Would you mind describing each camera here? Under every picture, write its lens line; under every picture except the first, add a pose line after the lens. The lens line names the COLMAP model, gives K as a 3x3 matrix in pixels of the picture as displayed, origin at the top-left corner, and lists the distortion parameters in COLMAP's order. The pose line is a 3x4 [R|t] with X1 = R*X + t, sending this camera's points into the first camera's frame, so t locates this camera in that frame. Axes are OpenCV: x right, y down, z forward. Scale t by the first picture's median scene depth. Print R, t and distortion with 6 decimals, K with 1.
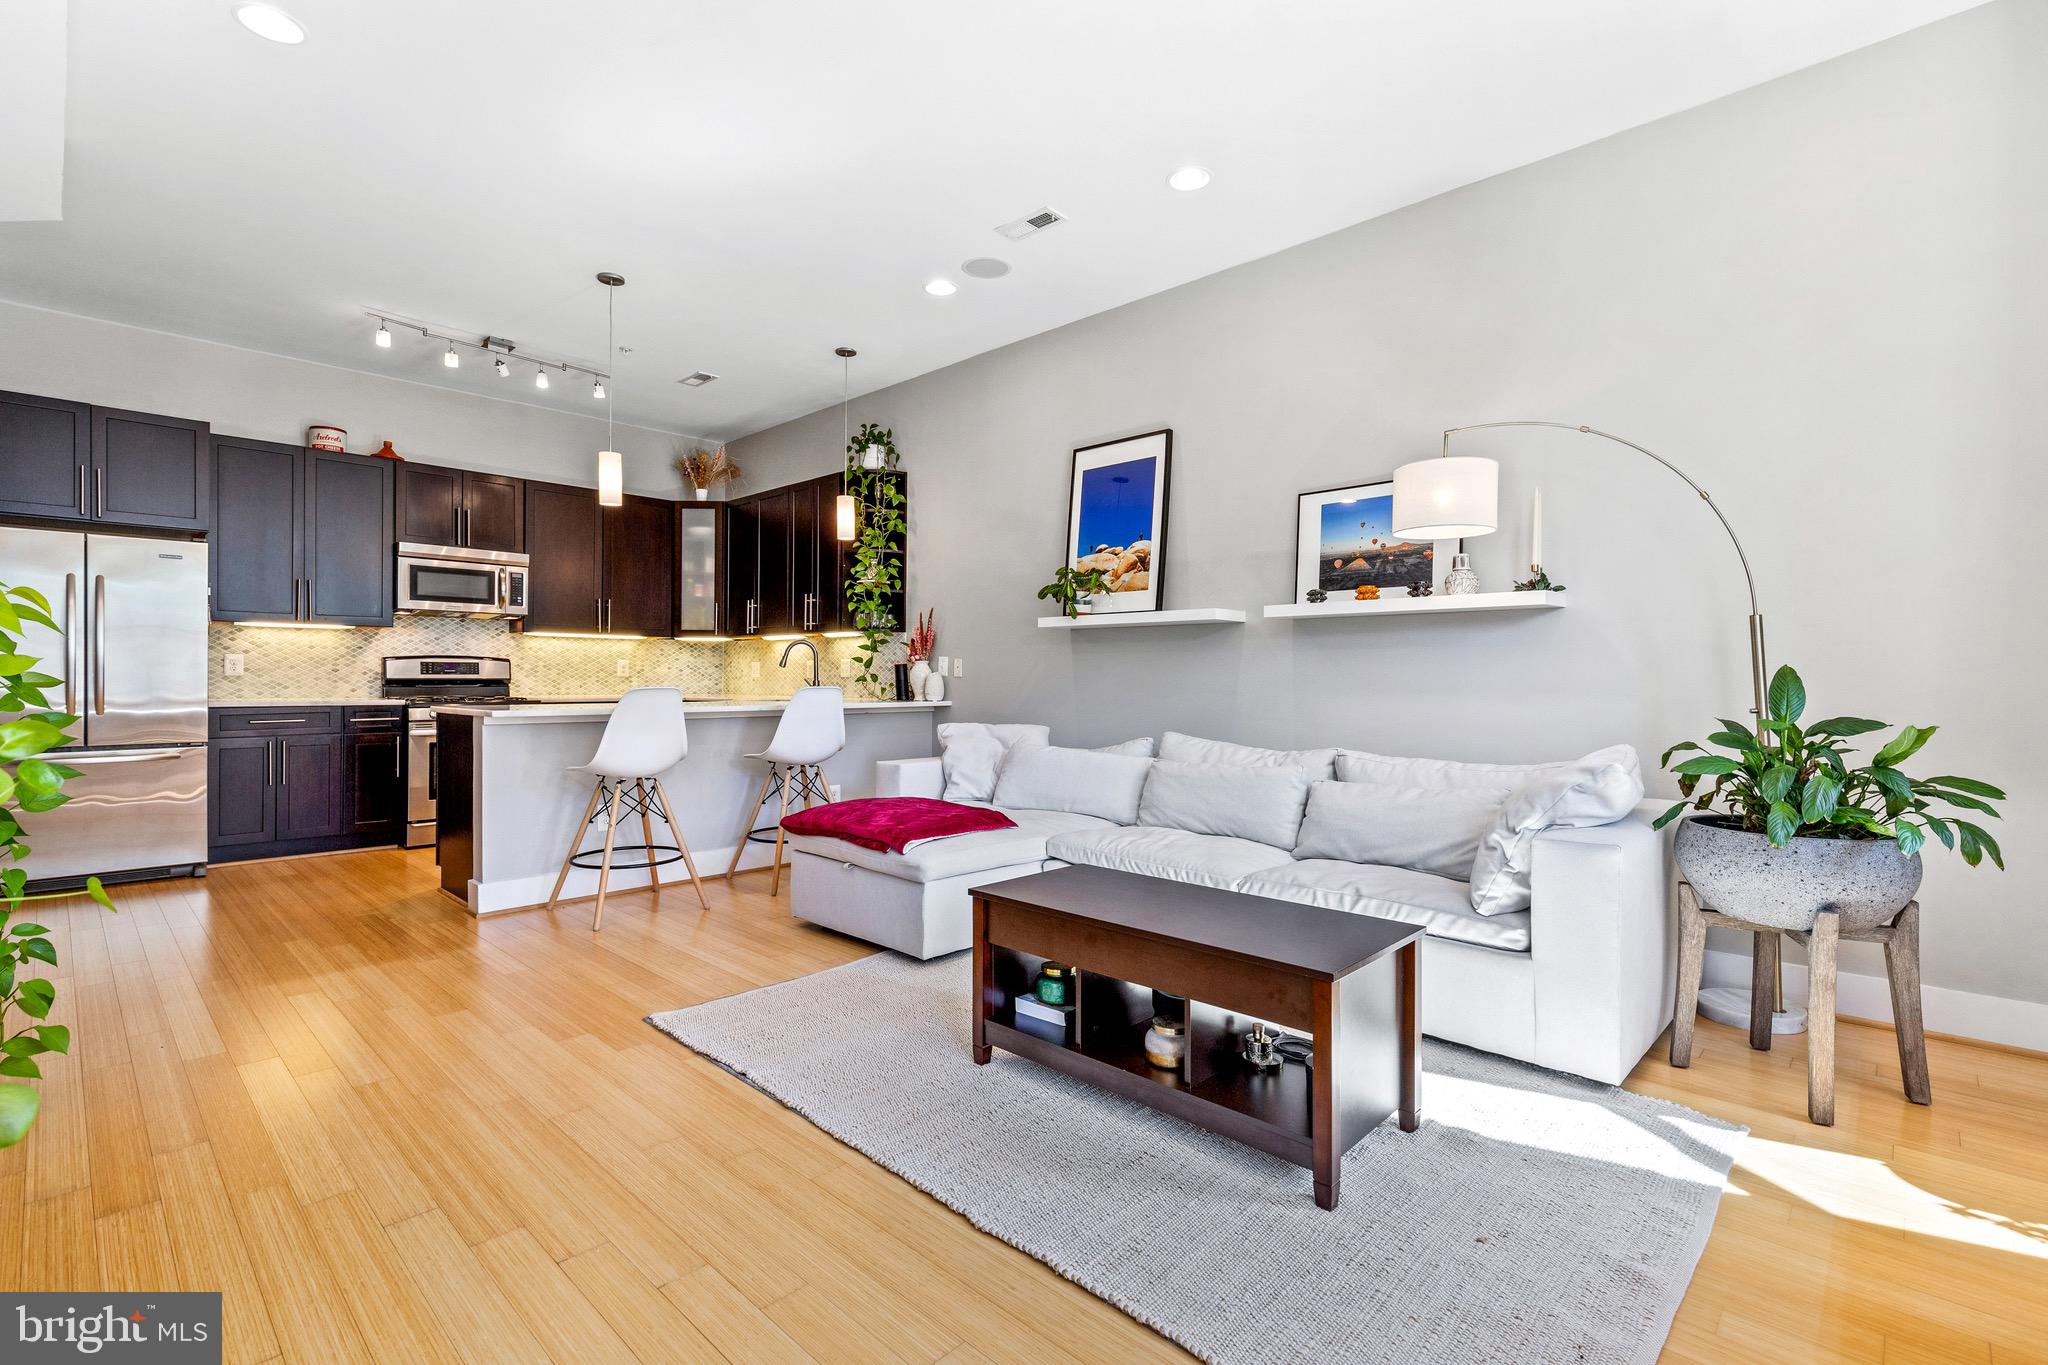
lens RADIAL K [[919.5, 0, 1004.1], [0, 919.5, 680.8], [0, 0, 1]] dist [0.006768, -0.001257]
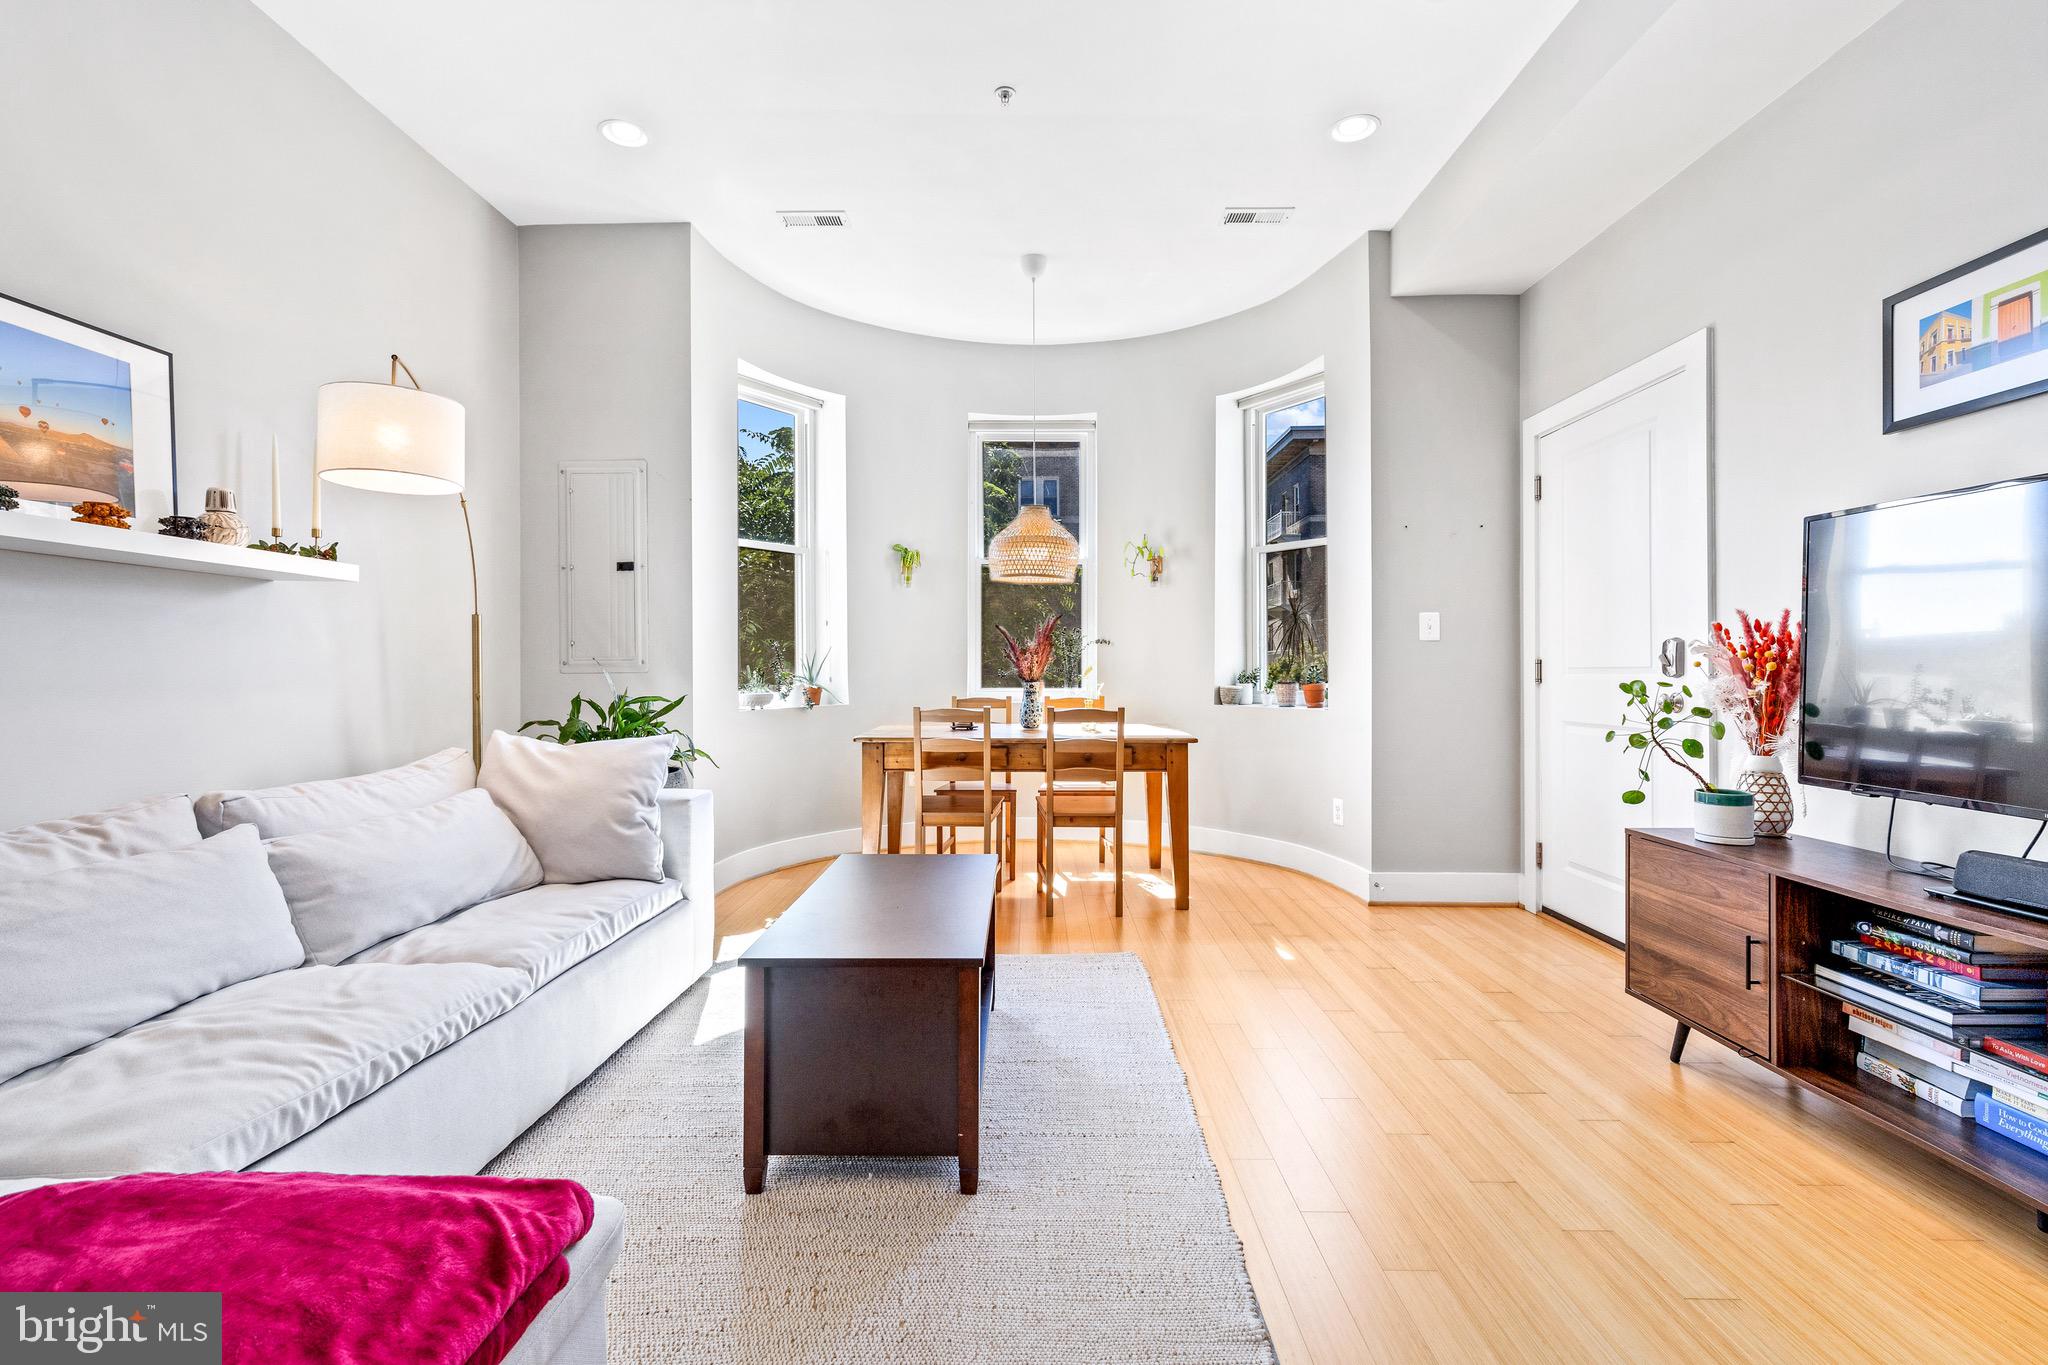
lens RADIAL K [[919.5, 0, 1013.9], [0, 919.5, 667.5], [0, 0, 1]] dist [0.006768, -0.001257]
pose [[-0.680856, -0.003288, 0.732410, -0.249572], [-0.001725, 0.999994, 0.002886, -0.004115], [-0.732415, 0.000702, -0.680858, 0.643918]]
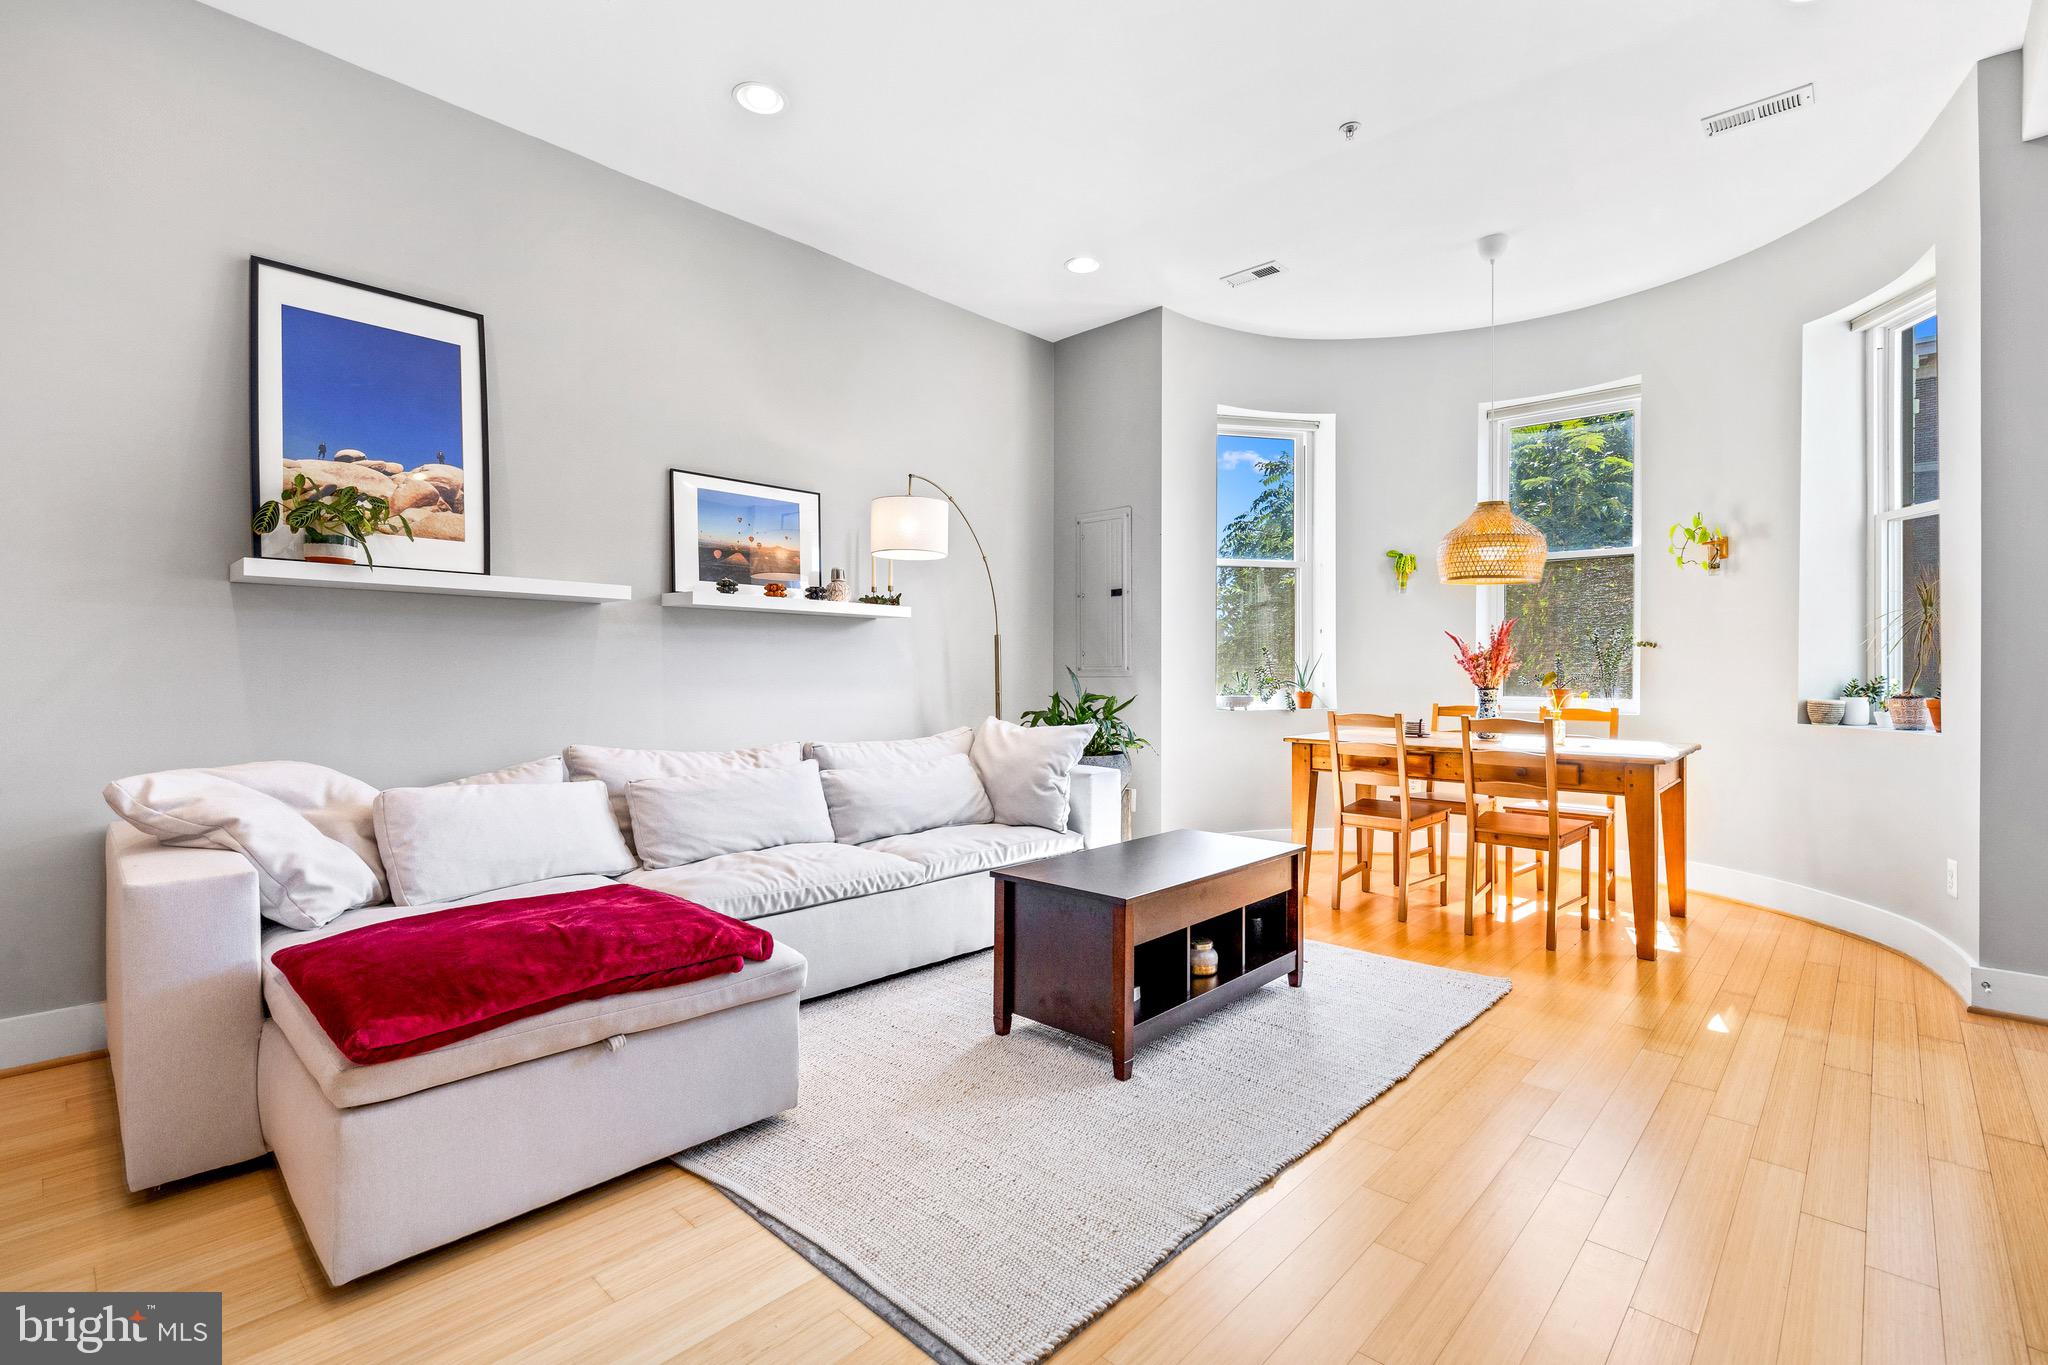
lens RADIAL K [[919.5, 0, 1012.5], [0, 919.5, 672.2], [0, 0, 1]] dist [0.006768, -0.001257]
pose [[-0.010062, -0.004352, 0.999940, -0.423933], [-0.003142, 0.999986, 0.004320, -0.005524], [-0.999944, -0.003098, -0.010076, 0.485702]]
